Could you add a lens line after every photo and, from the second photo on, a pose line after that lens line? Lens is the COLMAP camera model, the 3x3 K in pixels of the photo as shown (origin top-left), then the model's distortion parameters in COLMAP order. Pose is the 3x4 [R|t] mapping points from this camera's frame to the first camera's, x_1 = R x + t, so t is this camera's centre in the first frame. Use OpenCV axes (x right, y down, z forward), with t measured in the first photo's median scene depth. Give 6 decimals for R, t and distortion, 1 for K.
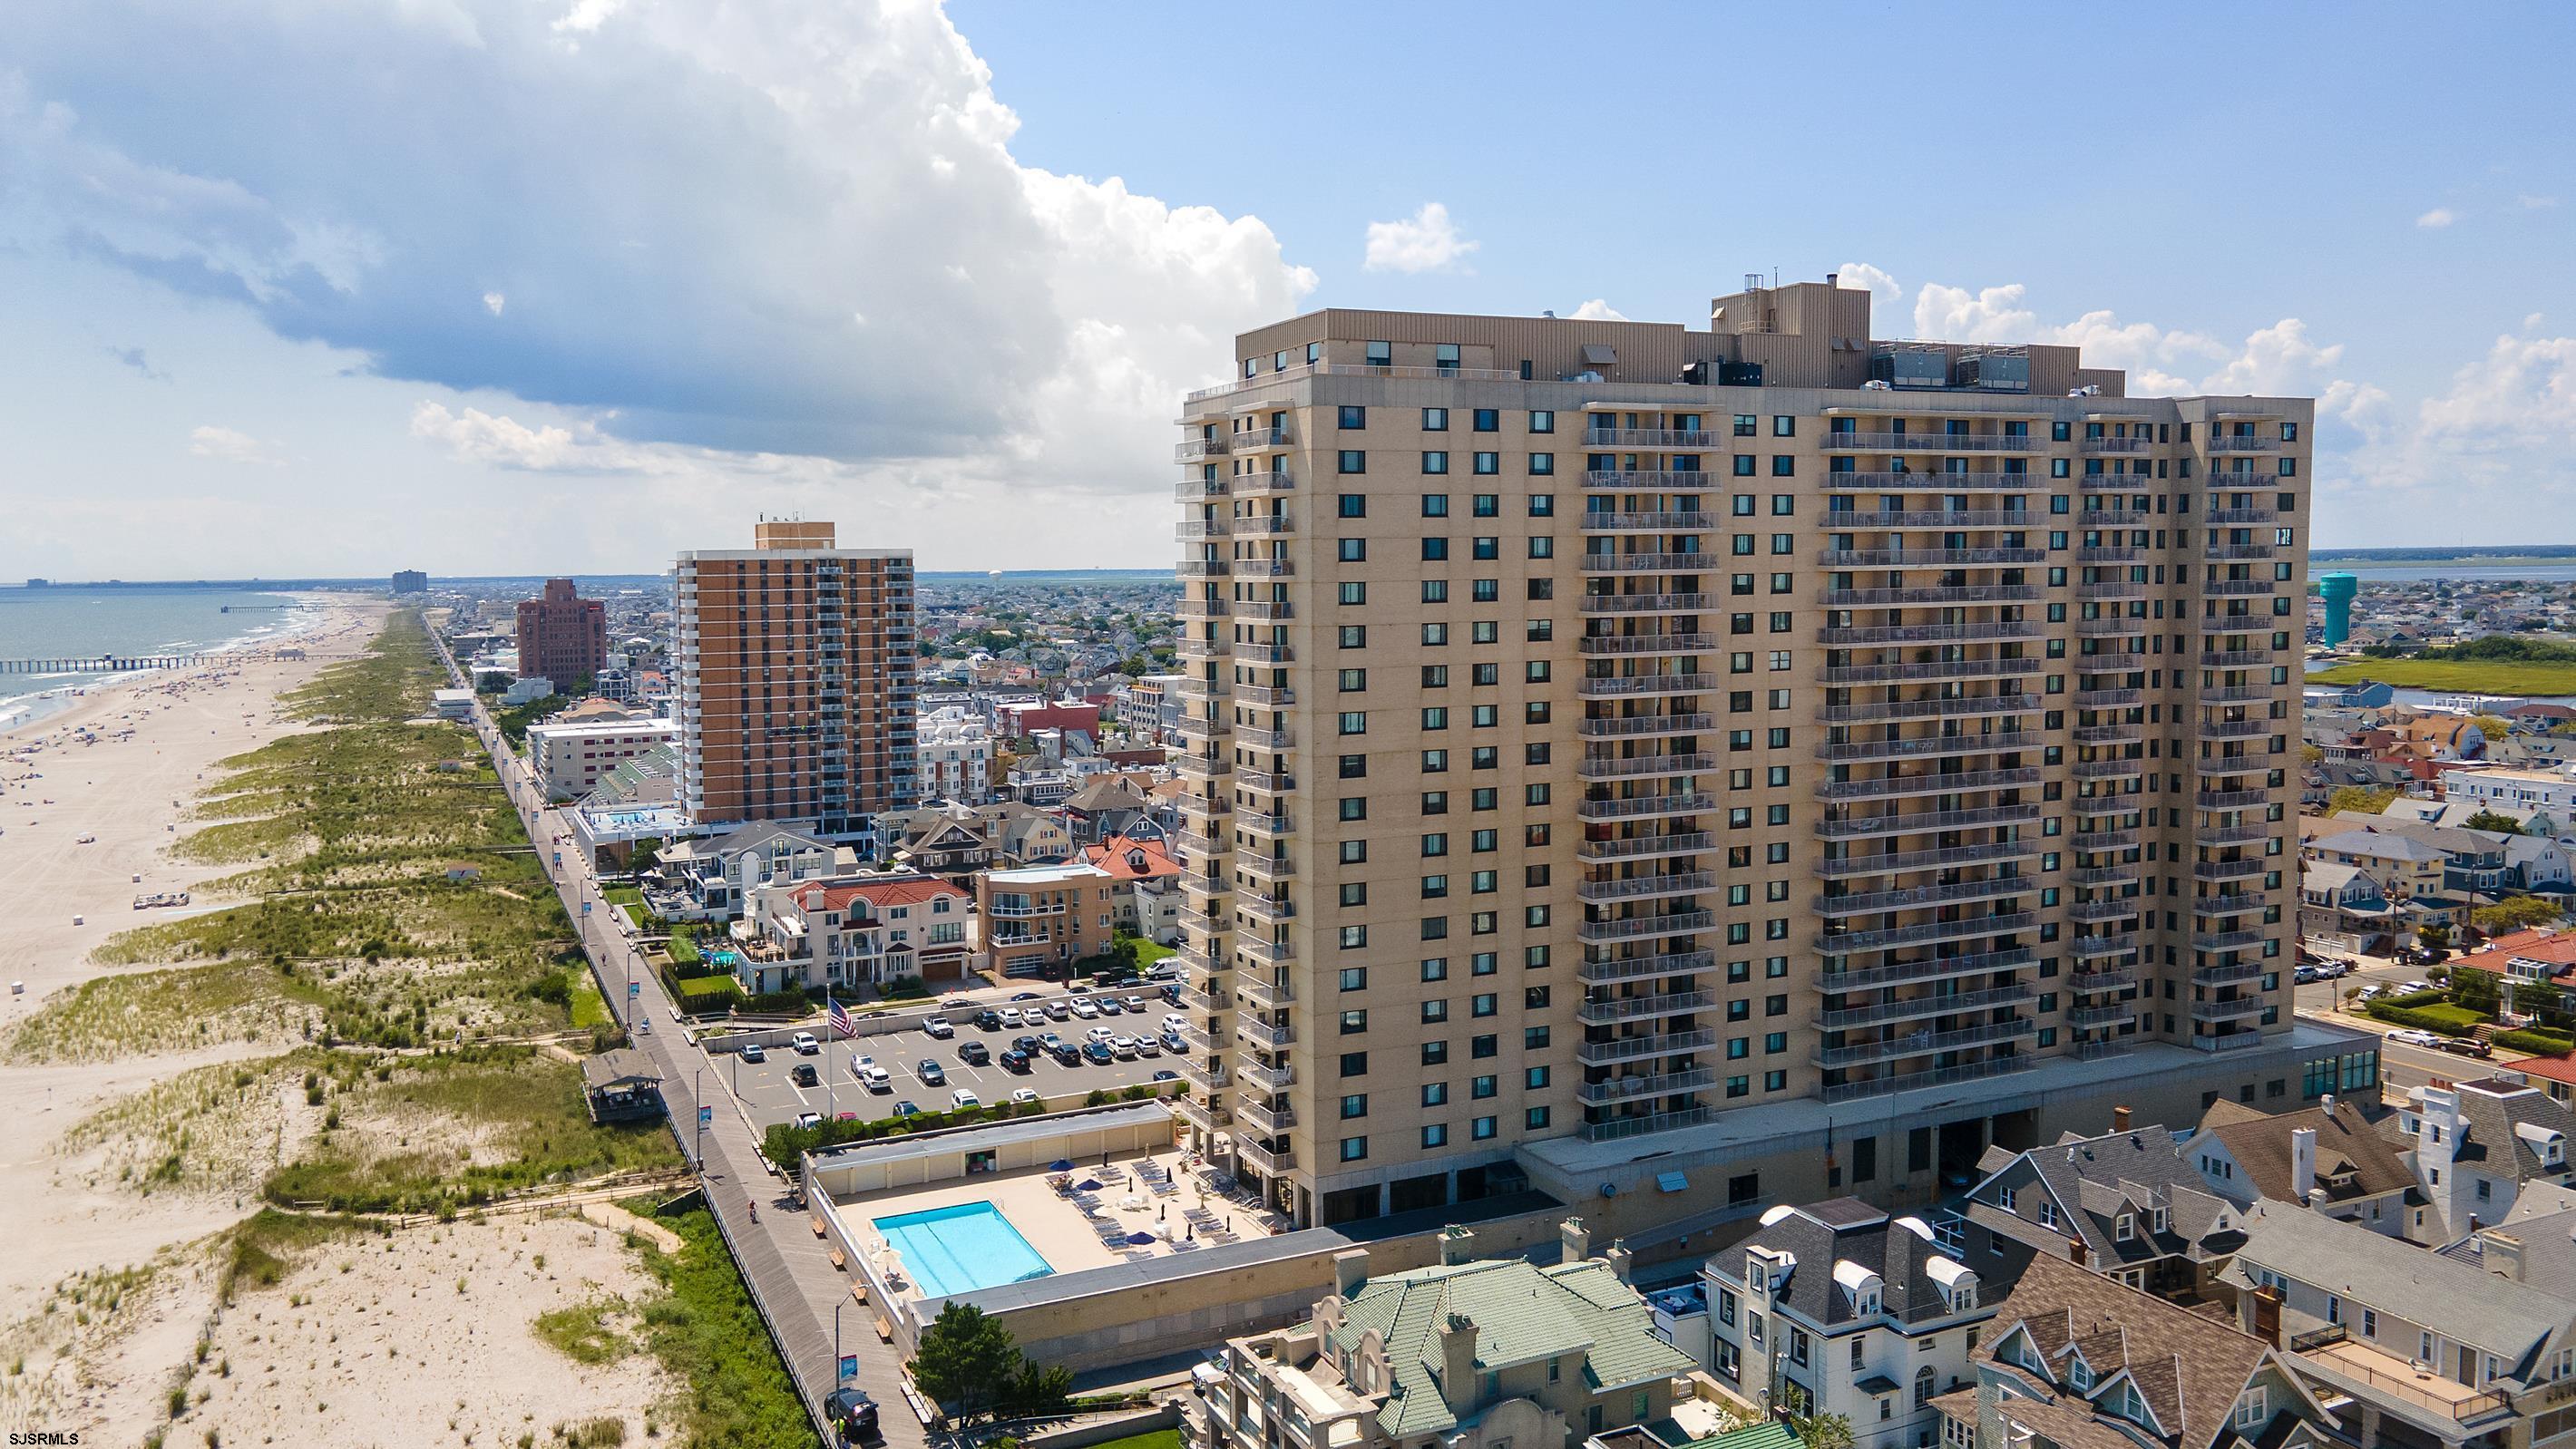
lens RADIAL K [[1891.6, 0, 1307.4], [0, 1891.6, 665.5], [0, 0, 1]] dist [0.018352, 0.037622]
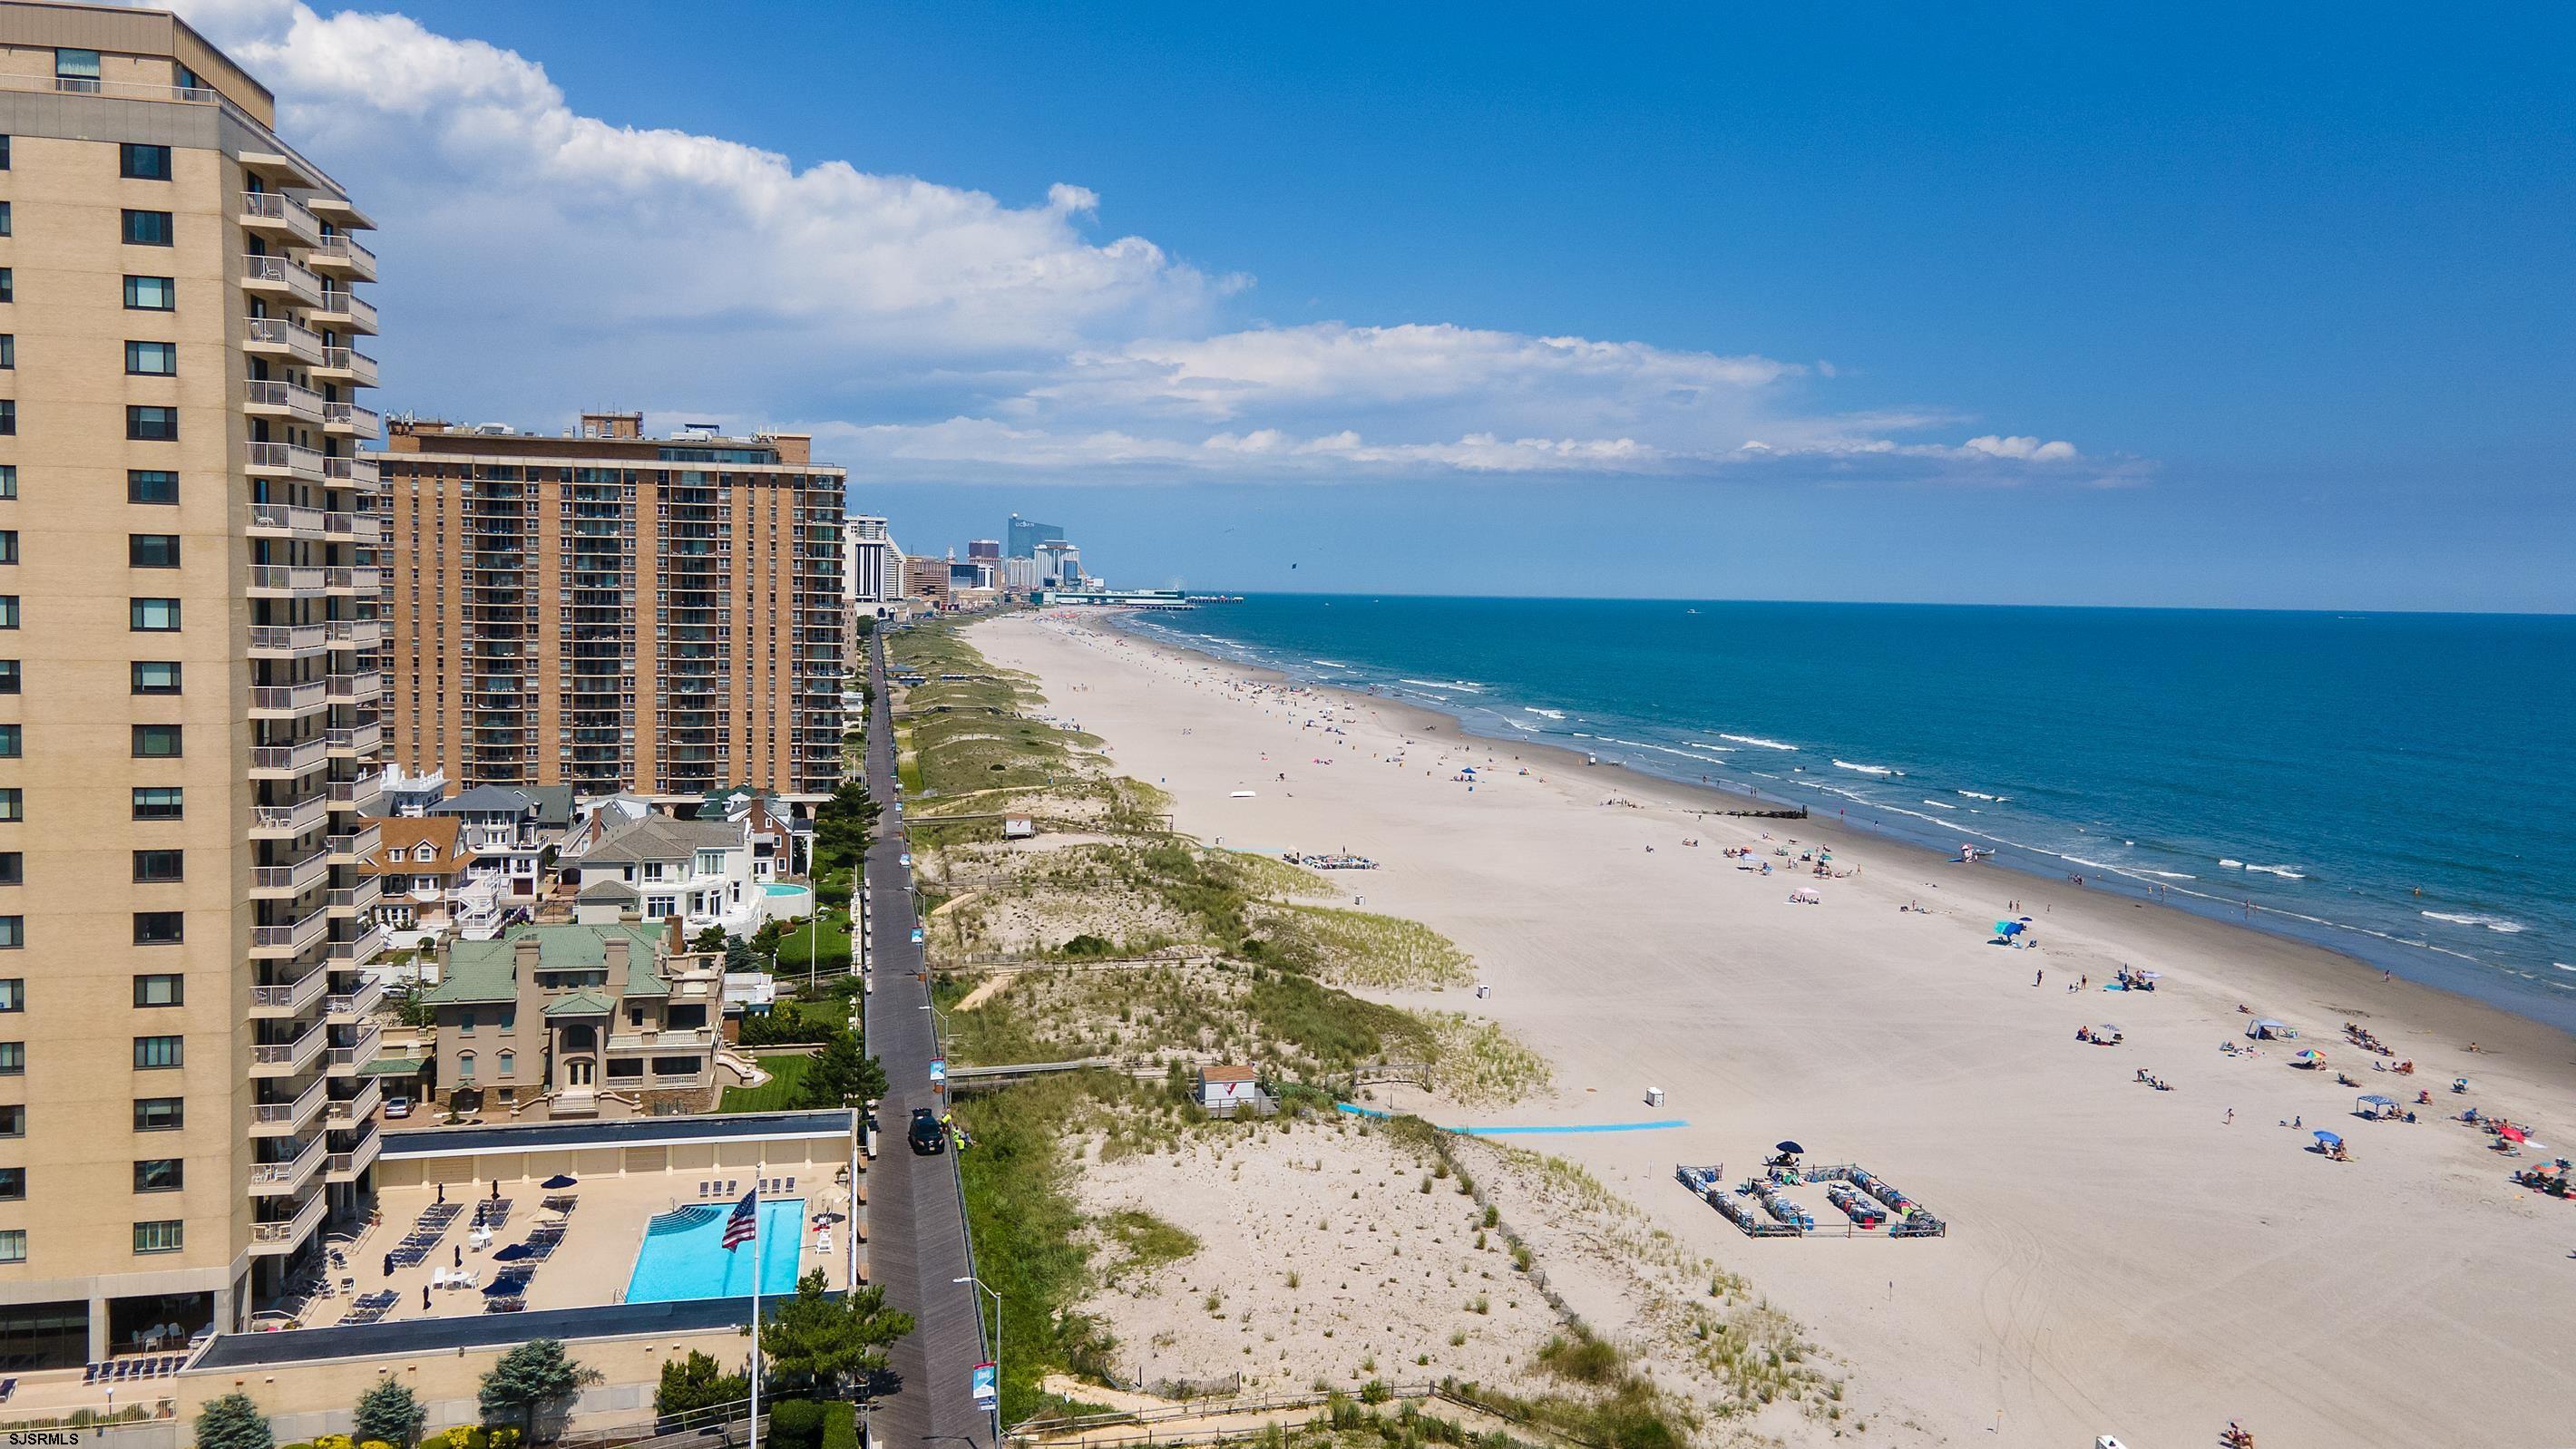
lens RADIAL K [[1891.6, 0, 1300.8], [0, 1891.6, 692.5], [0, 0, 1]] dist [0.018352, 0.037622]
pose [[-0.976127, -0.024661, 0.215797, -0.472038], [-0.001291, 0.994175, 0.107774, -0.015917], [-0.217198, 0.104923, -0.970472, 1.355697]]
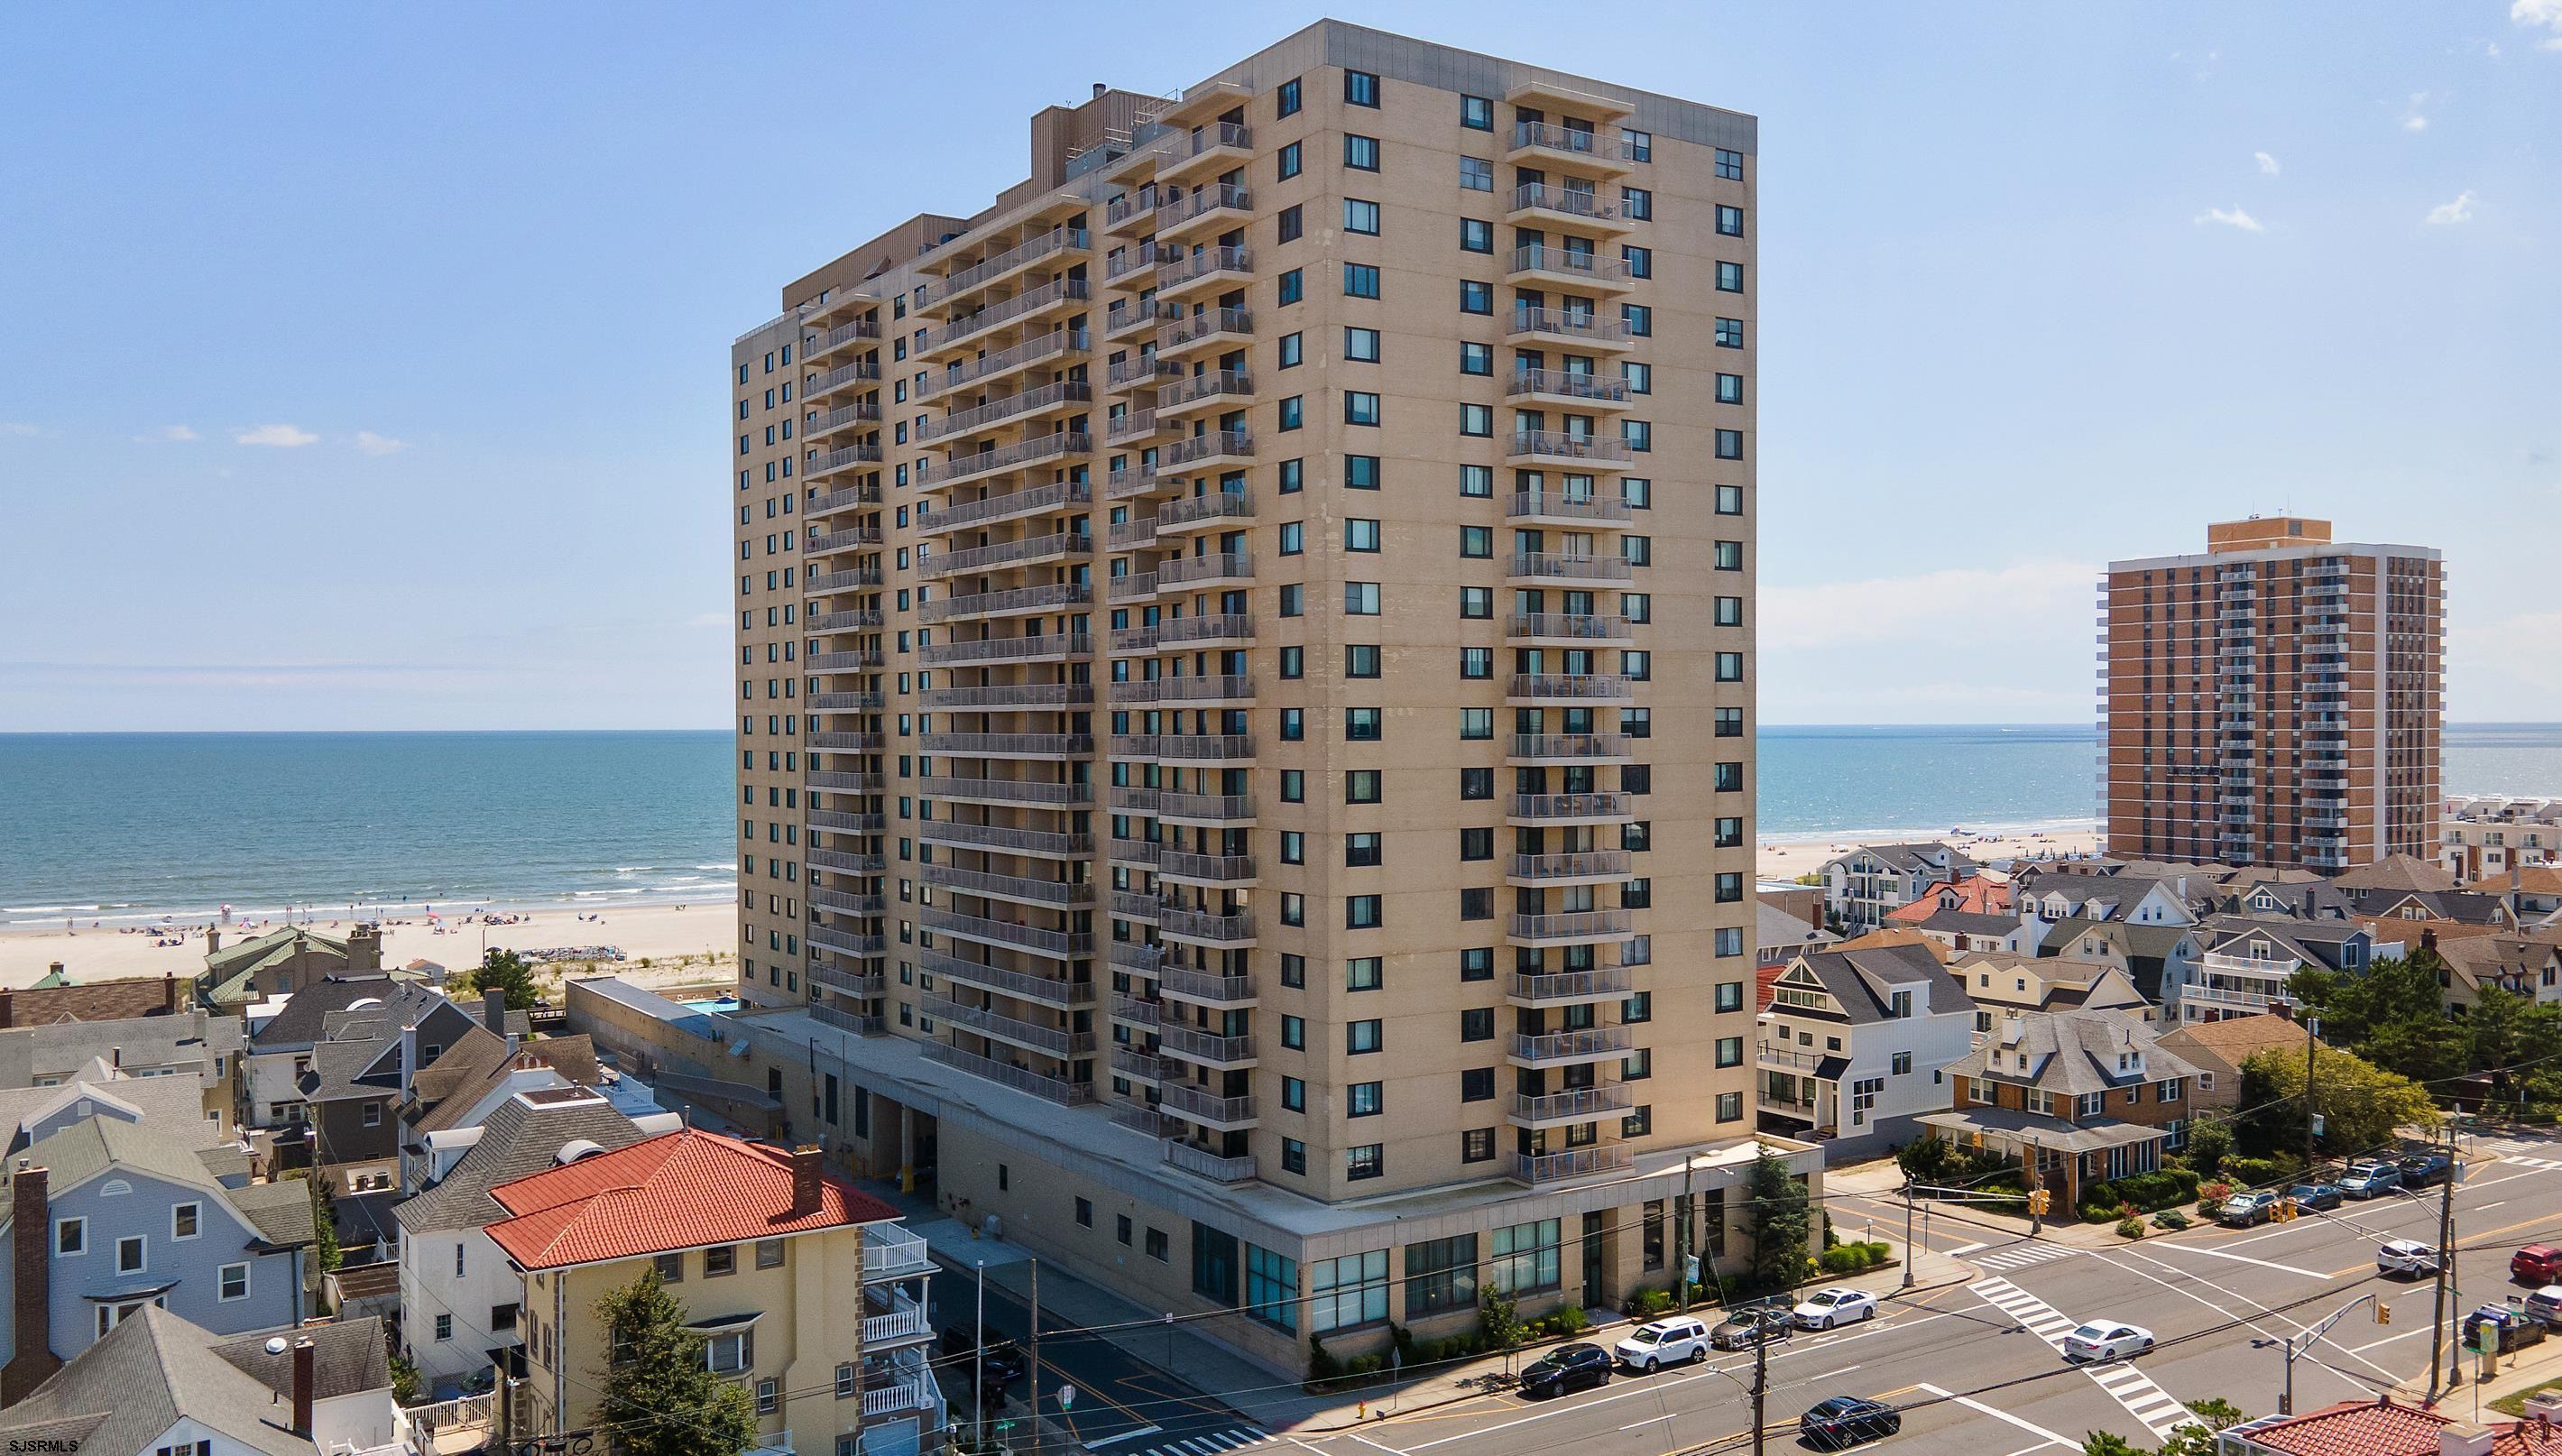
lens RADIAL K [[1947.7, 0, 1299.0], [0, 1947.7, 727.8], [0, 0, 1]] dist [0.017346, 0.037547]
pose [[0.125299, 0.014018, -0.992020, 1.037883], [-0.048803, 0.998777, 0.007949, 0.054548], [0.990918, 0.047418, 0.125830, 0.957680]]
